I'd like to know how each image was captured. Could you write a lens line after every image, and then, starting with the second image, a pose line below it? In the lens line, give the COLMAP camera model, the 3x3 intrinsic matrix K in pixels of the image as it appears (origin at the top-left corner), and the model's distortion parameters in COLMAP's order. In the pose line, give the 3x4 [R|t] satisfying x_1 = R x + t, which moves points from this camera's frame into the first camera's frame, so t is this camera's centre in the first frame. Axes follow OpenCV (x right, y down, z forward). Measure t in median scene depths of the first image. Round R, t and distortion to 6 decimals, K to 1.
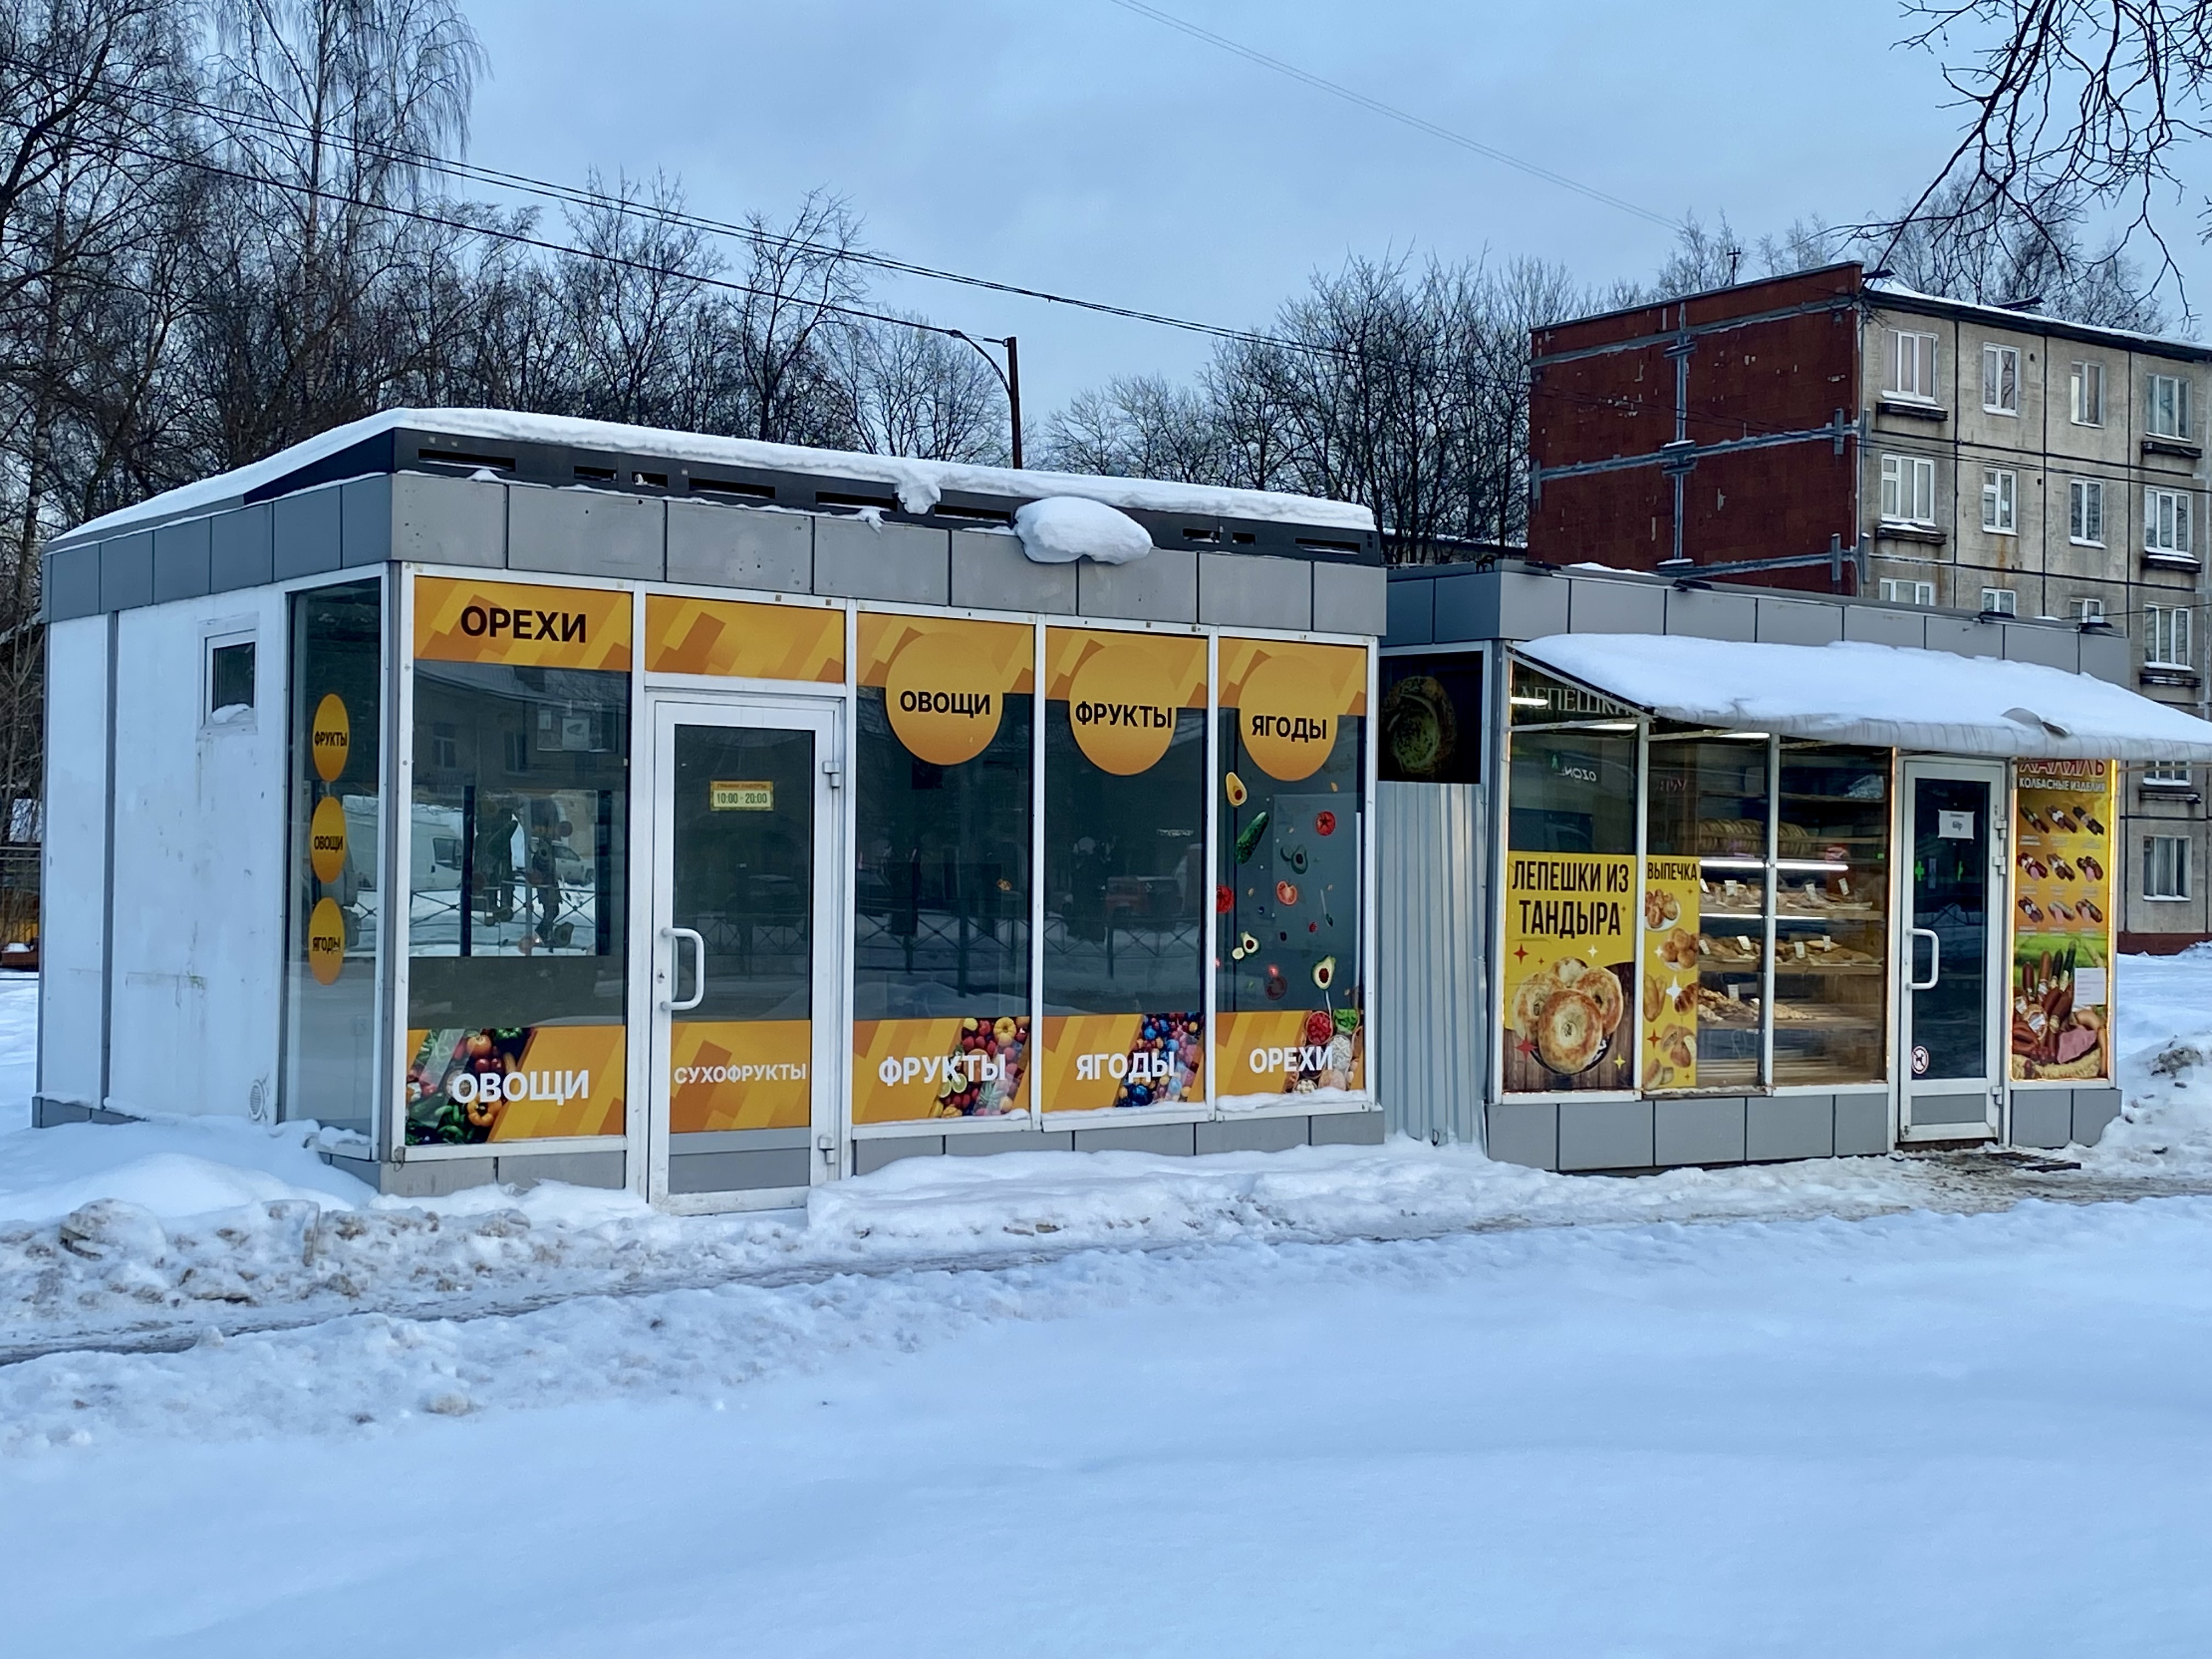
lens RADIAL K [[3027.8, 0, 1106.0], [0, 3027.8, 829.5], [0, 0, 1]] dist [0.224559, -0.767947]
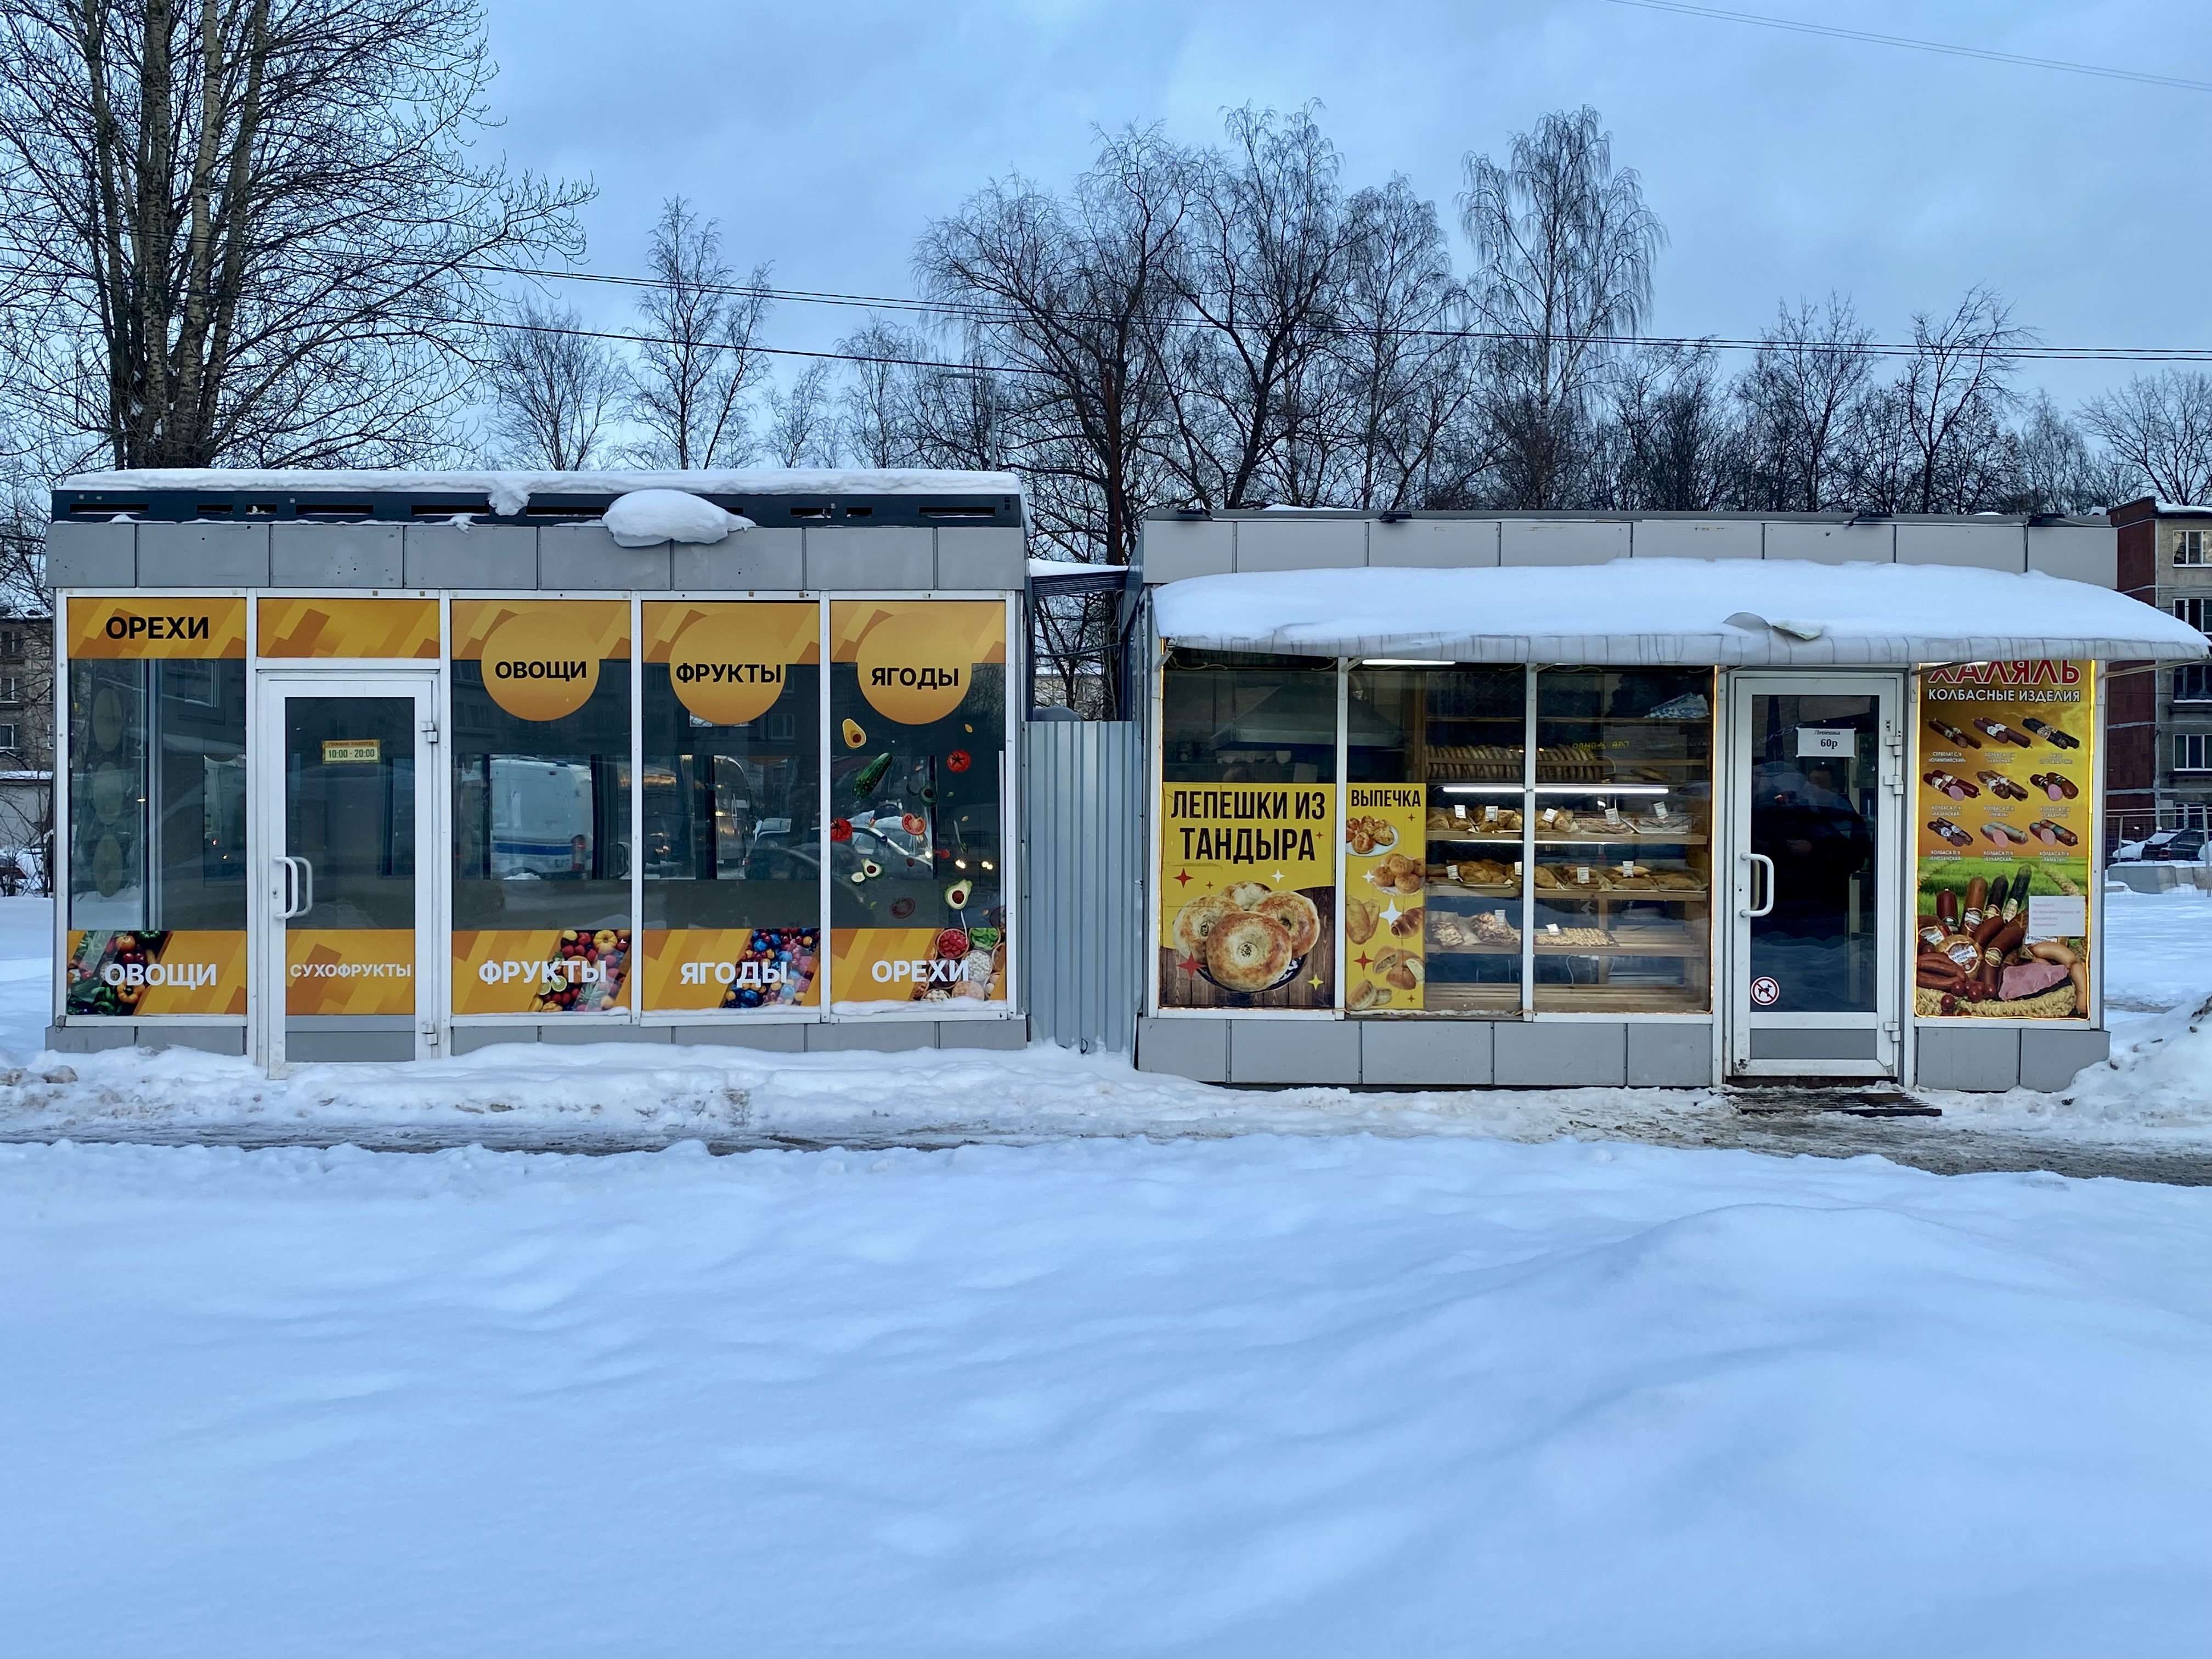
lens RADIAL K [[2013.2, 0, 1106.0], [0, 2013.2, 829.5], [0, 0, 1]] dist [0.175286, -0.438002]
pose [[0.810389, -0.012014, -0.585769, 0.573665], [0.020723, 0.999752, 0.008166, 0.018933], [0.585526, -0.018756, 0.810437, 0.445597]]
